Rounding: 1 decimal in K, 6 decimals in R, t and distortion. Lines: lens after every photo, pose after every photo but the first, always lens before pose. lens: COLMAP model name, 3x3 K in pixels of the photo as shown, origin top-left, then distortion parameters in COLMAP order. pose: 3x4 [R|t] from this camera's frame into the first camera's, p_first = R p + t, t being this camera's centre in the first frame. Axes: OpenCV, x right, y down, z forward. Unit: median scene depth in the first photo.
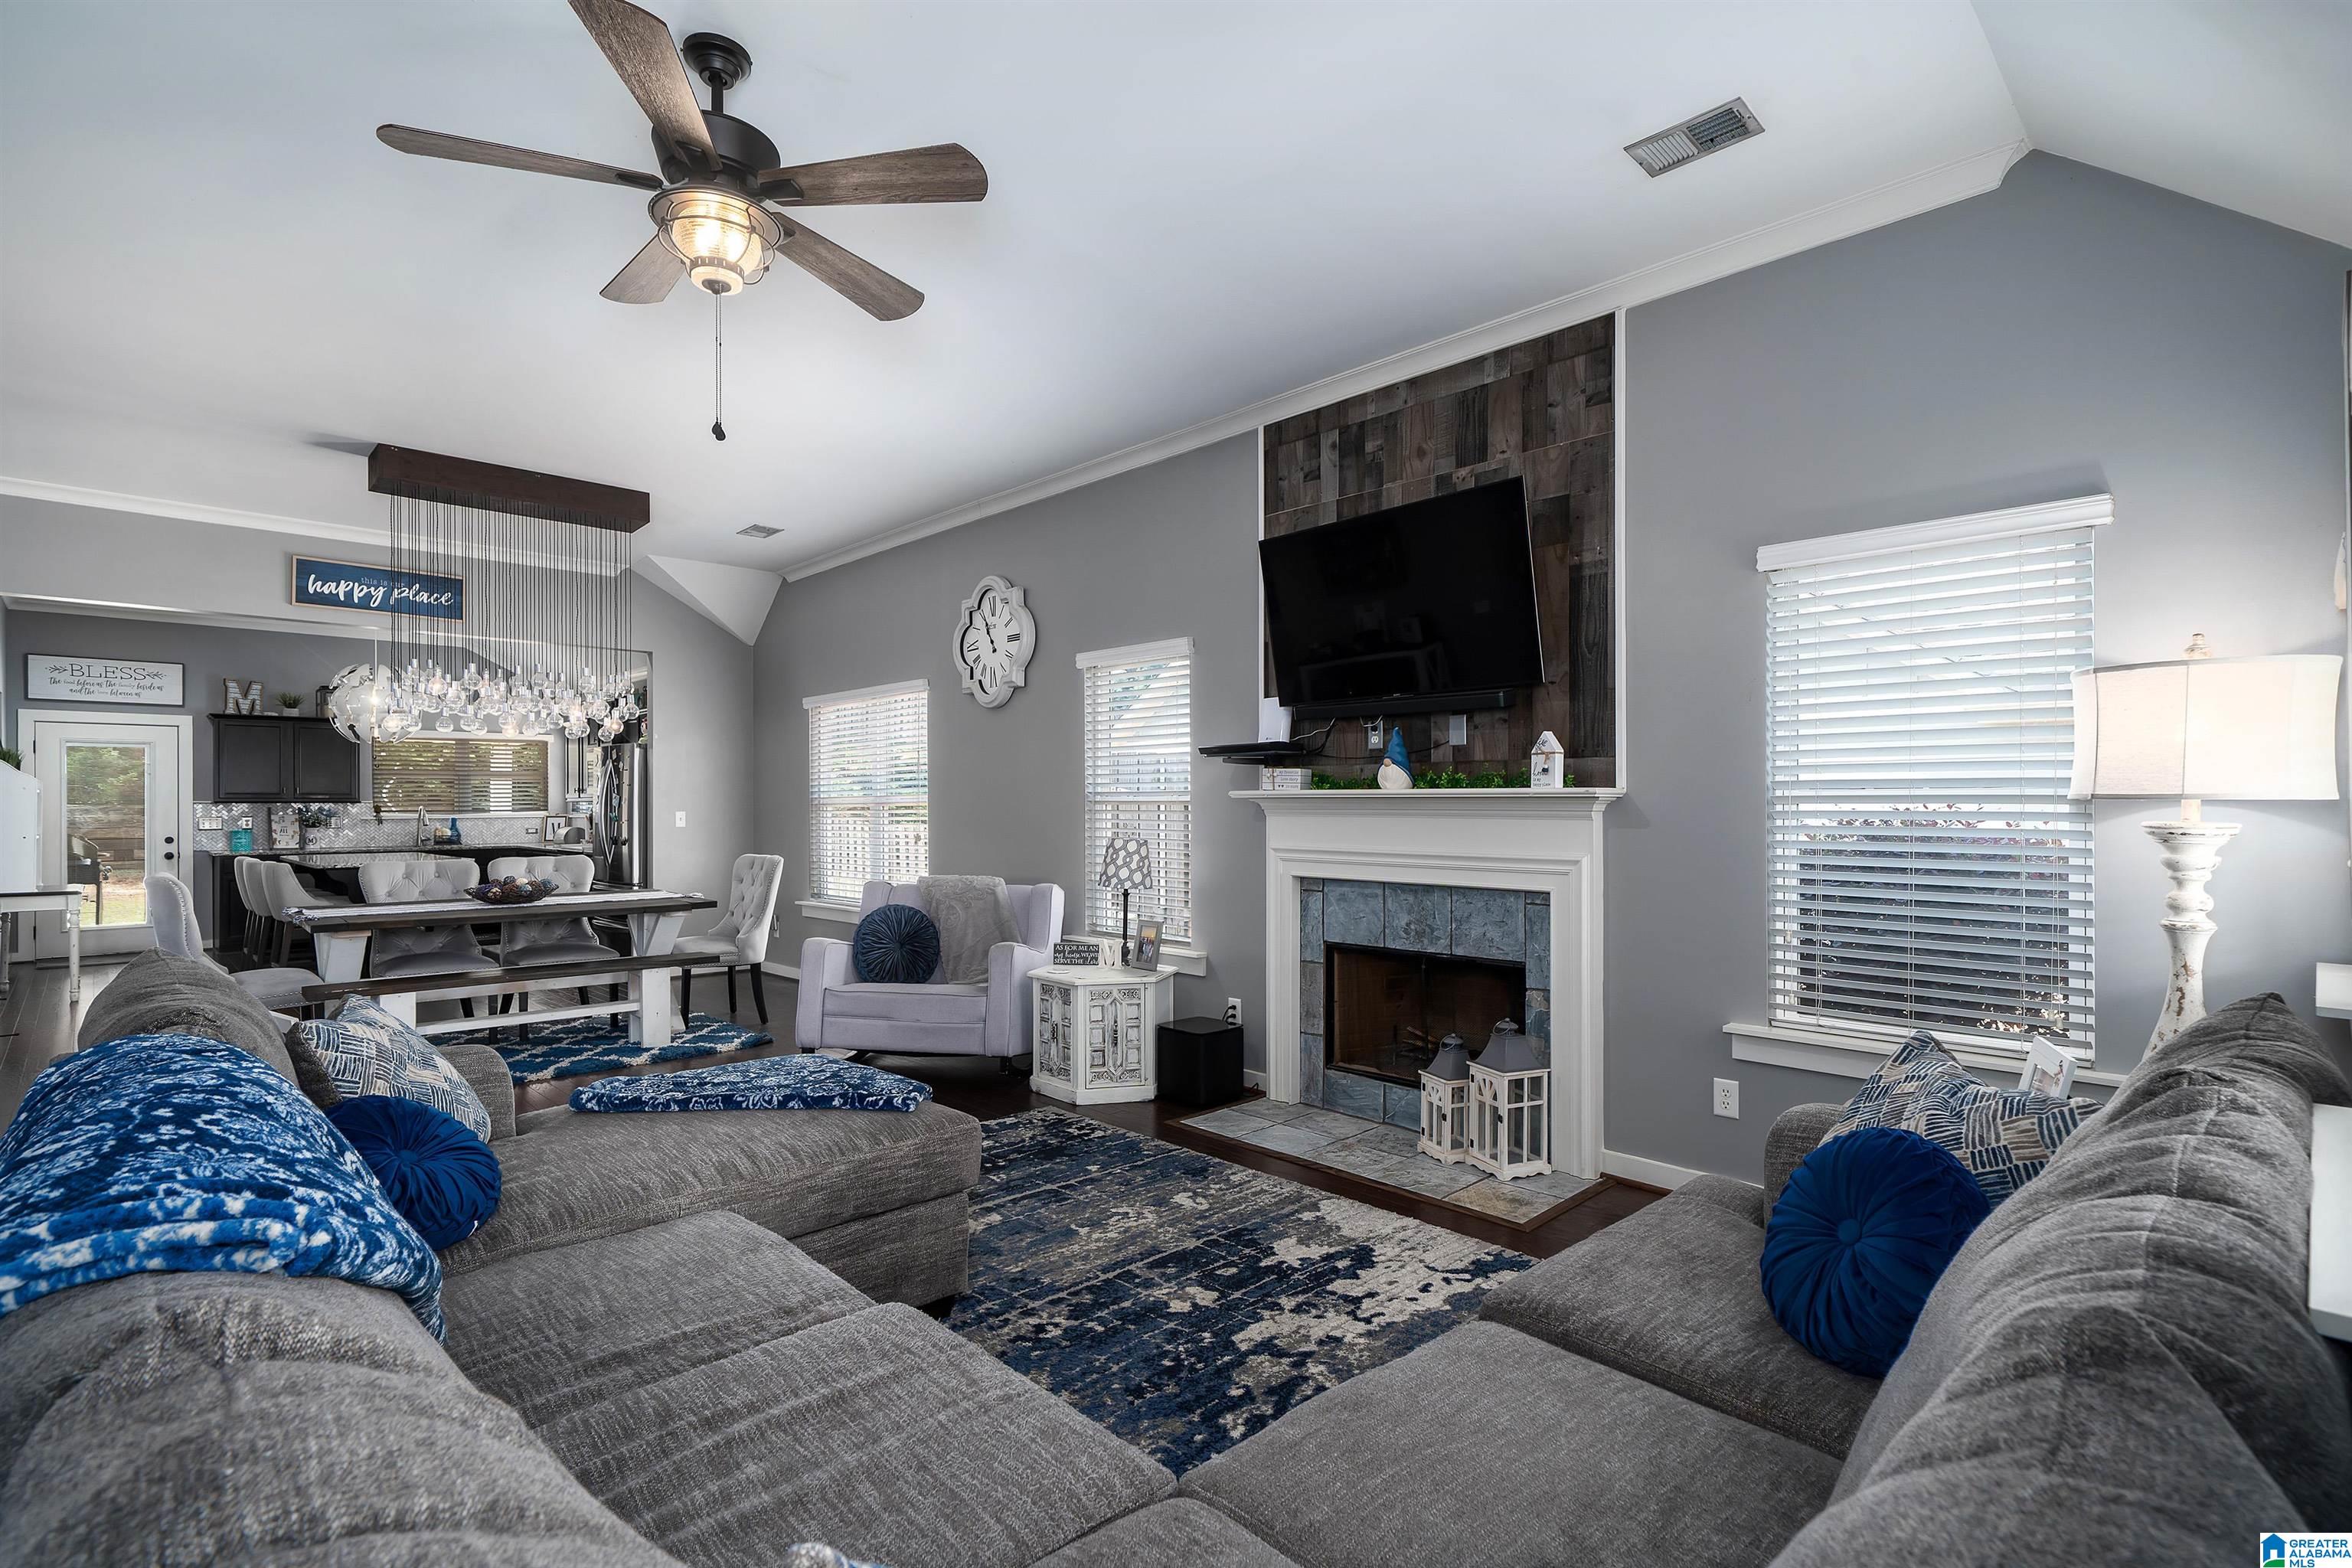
lens RADIAL K [[1115.3, 0, 1167.8], [0, 1115.3, 805.5], [0, 0, 1]] dist [-0.000218, 0.000104]
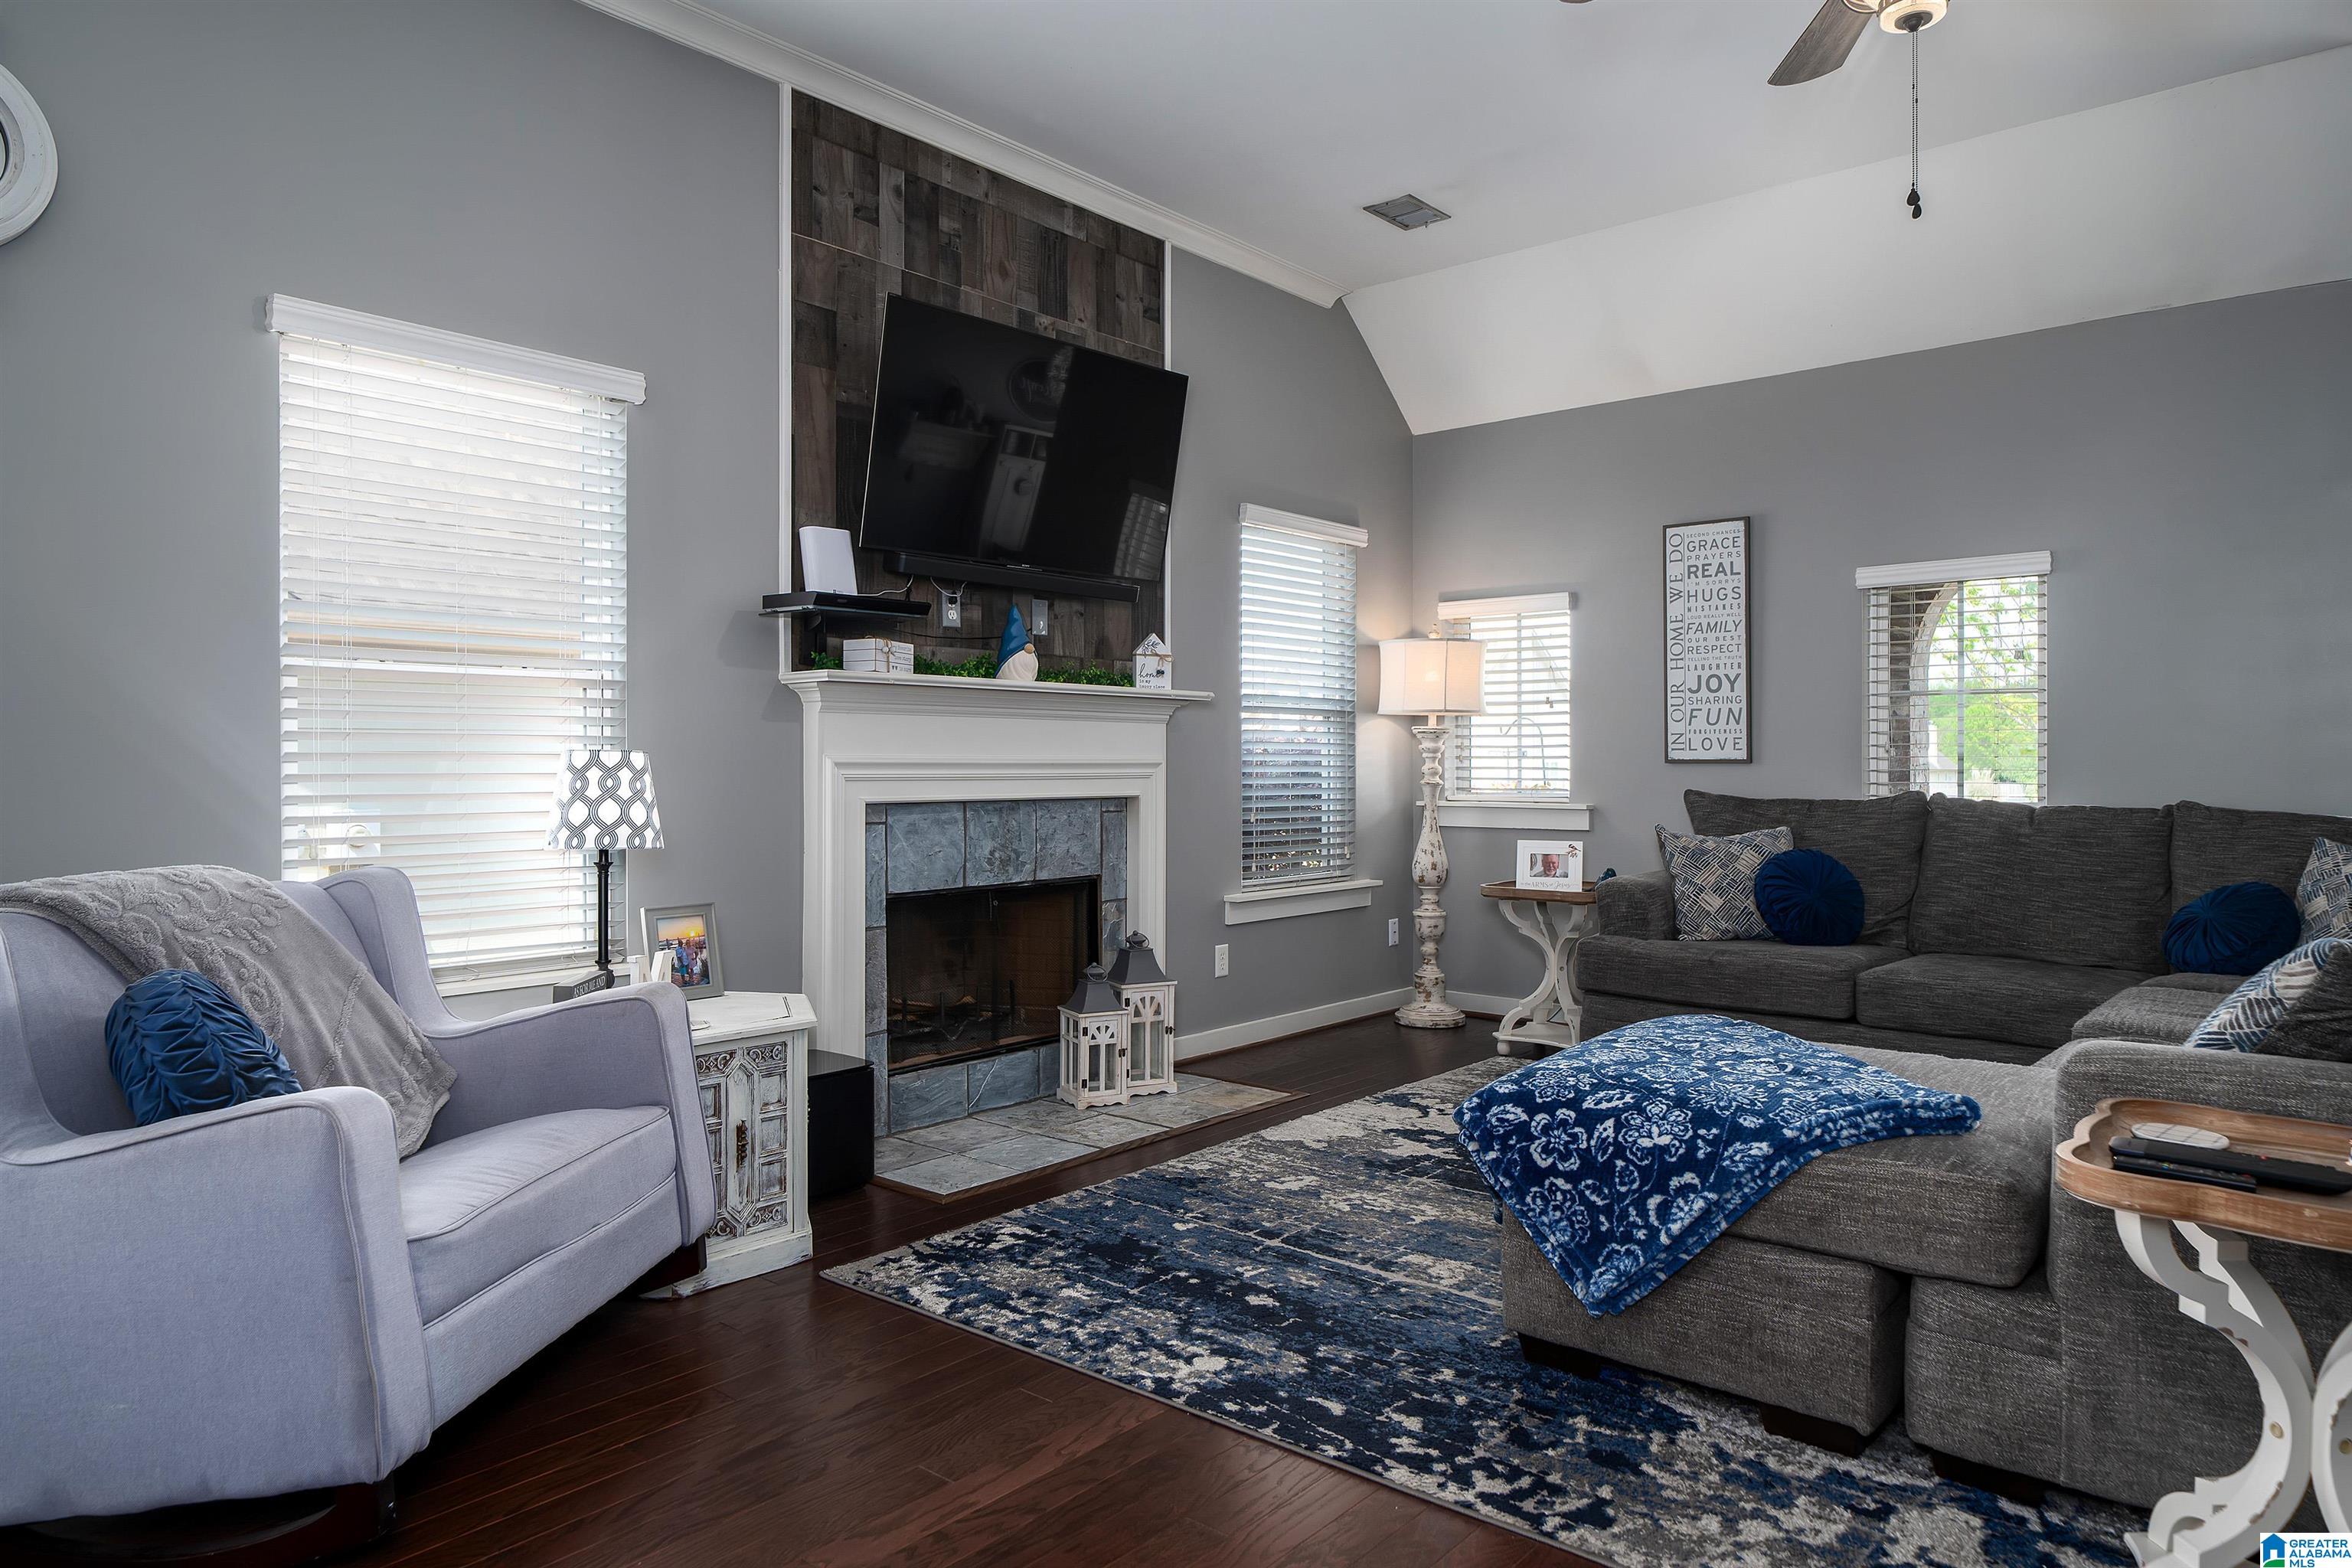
lens RADIAL K [[1456.8, 0, 1166.0], [0, 1456.8, 754.8], [0, 0, 1]] dist [-0.002376, -0.000028]
pose [[-0.091123, 0.005145, 0.995826, -0.777022], [0.003802, 0.999981, -0.004819, 0.039620], [-0.995832, 0.003347, -0.091140, 0.906789]]
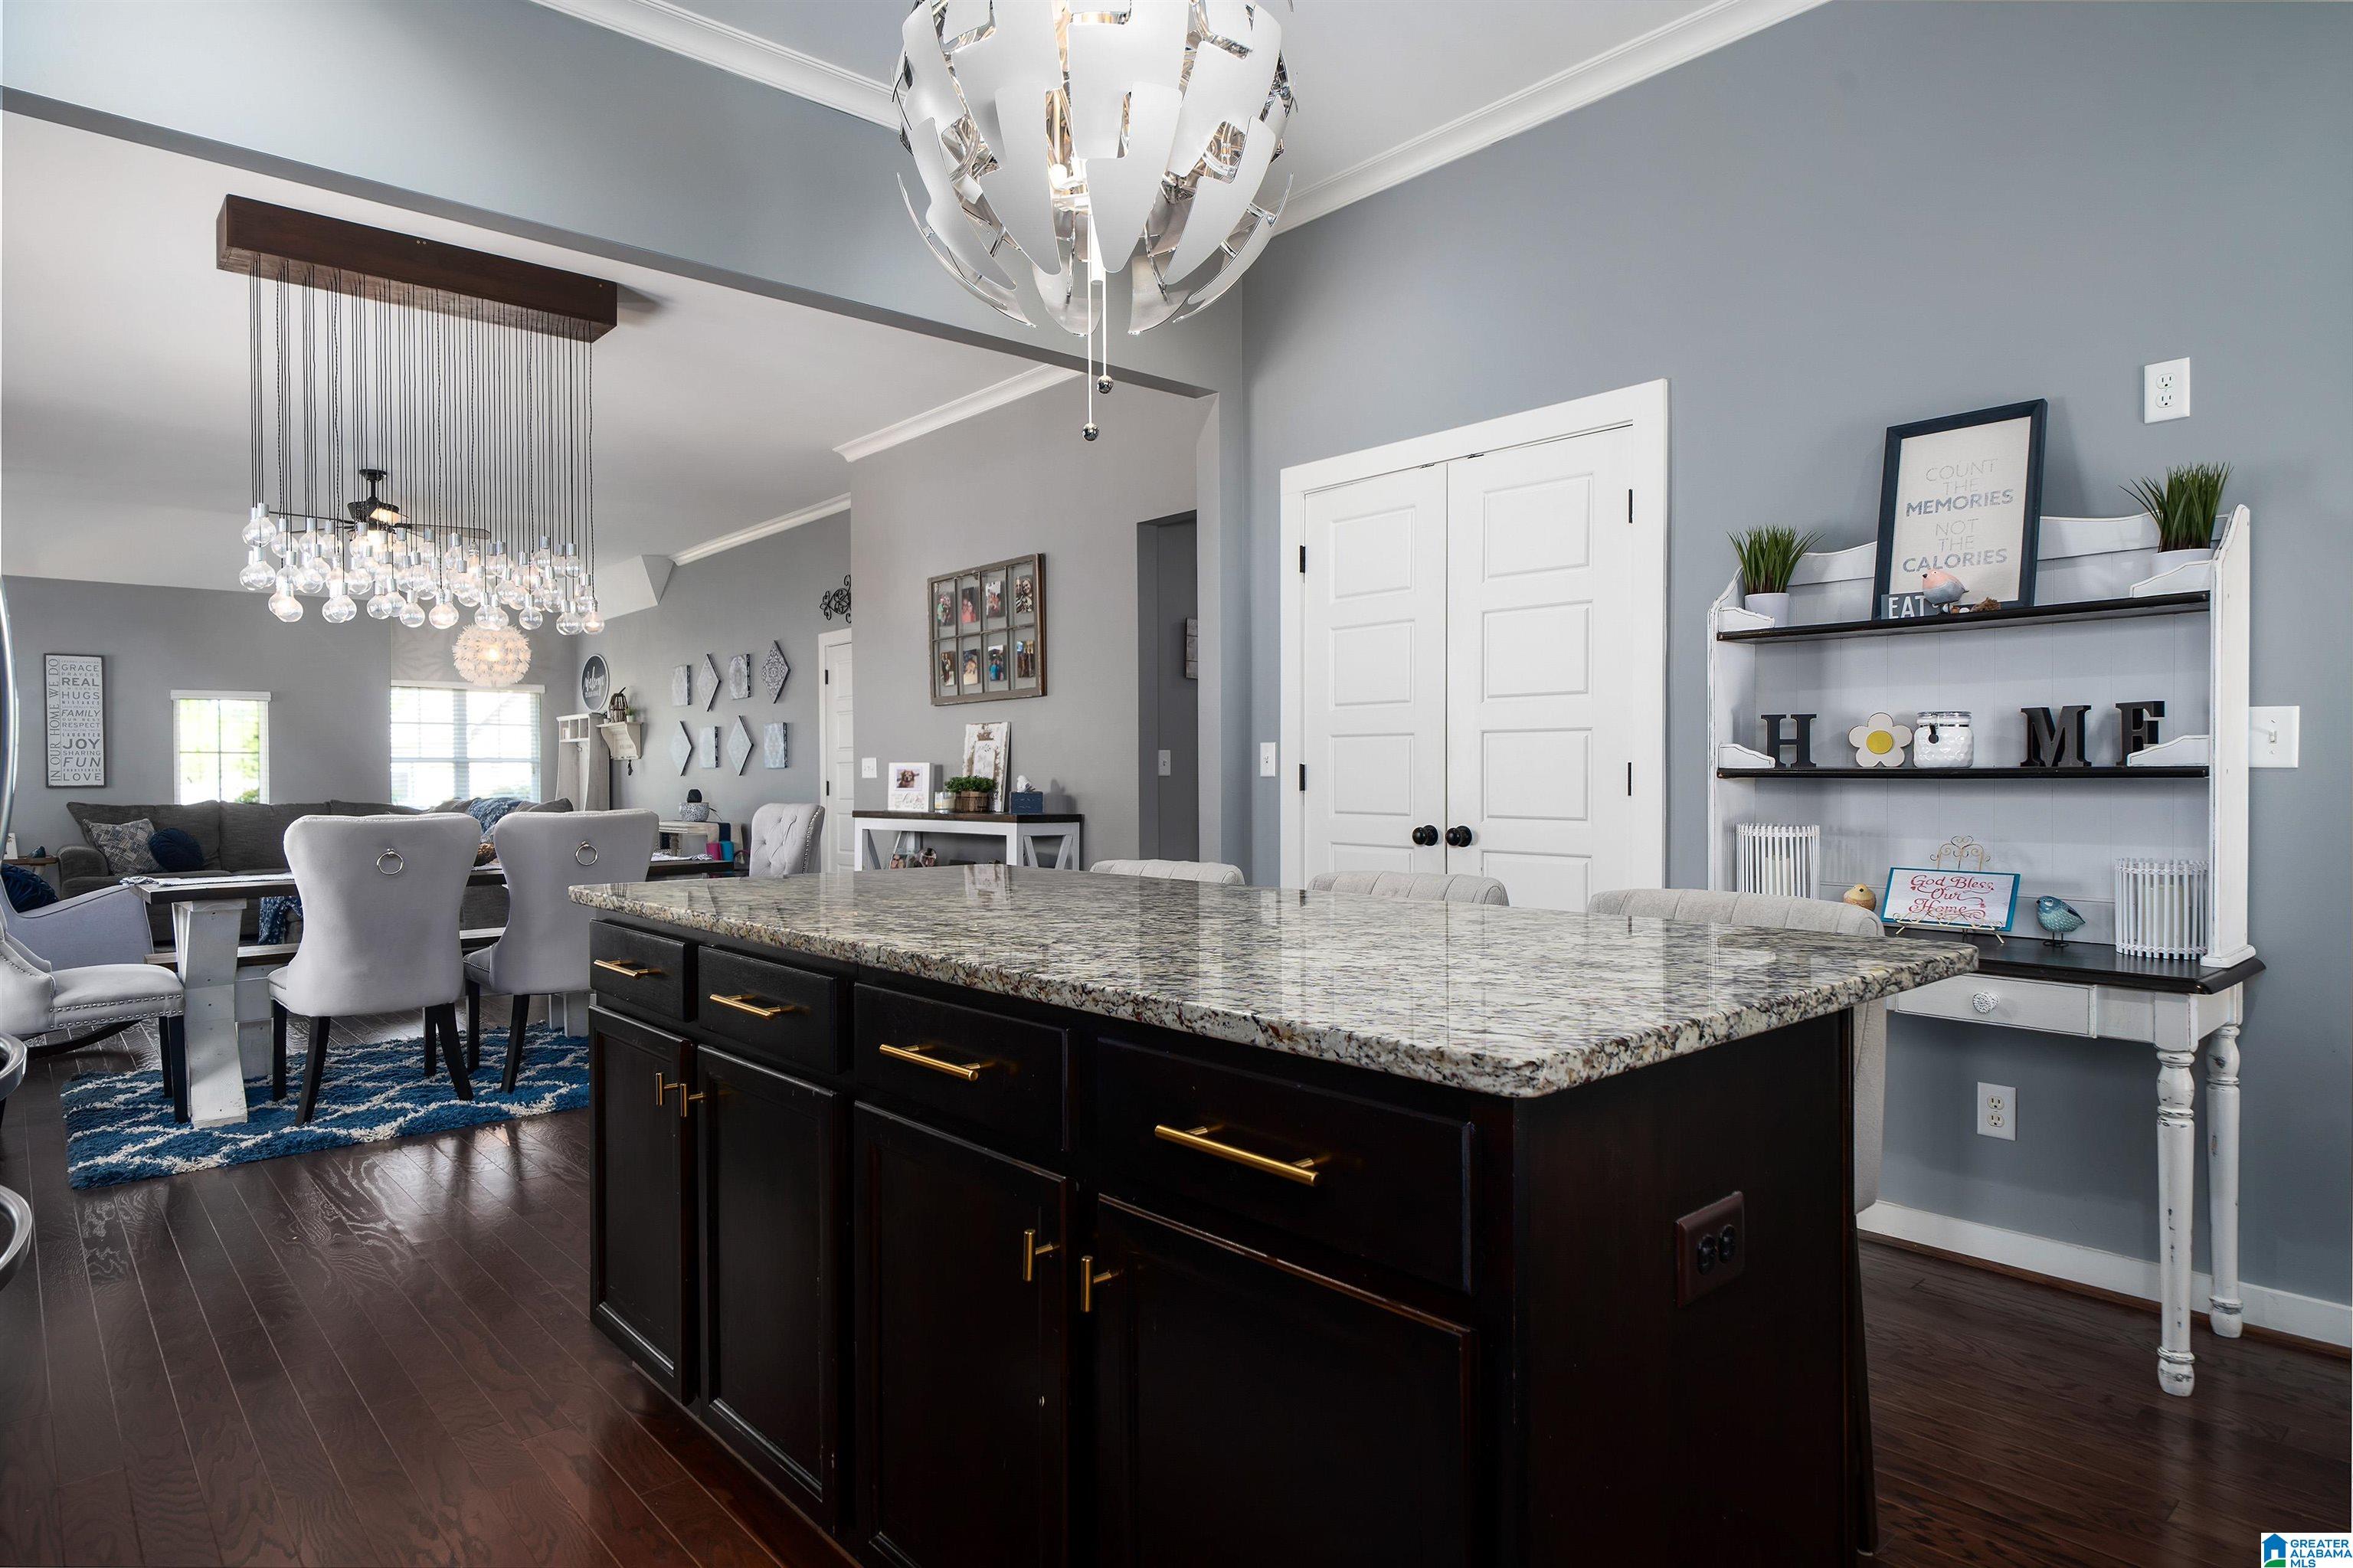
lens RADIAL K [[1361.9, 0, 1176.5], [0, 1361.9, 784.0], [0, 0, 1]] dist [-0.036369, -0.000147]
pose [[-0.999404, 0.010460, 0.032887, -1.342854], [0.010631, 0.999931, 0.005011, 0.044815], [-0.032832, 0.005357, -0.999447, 2.297876]]
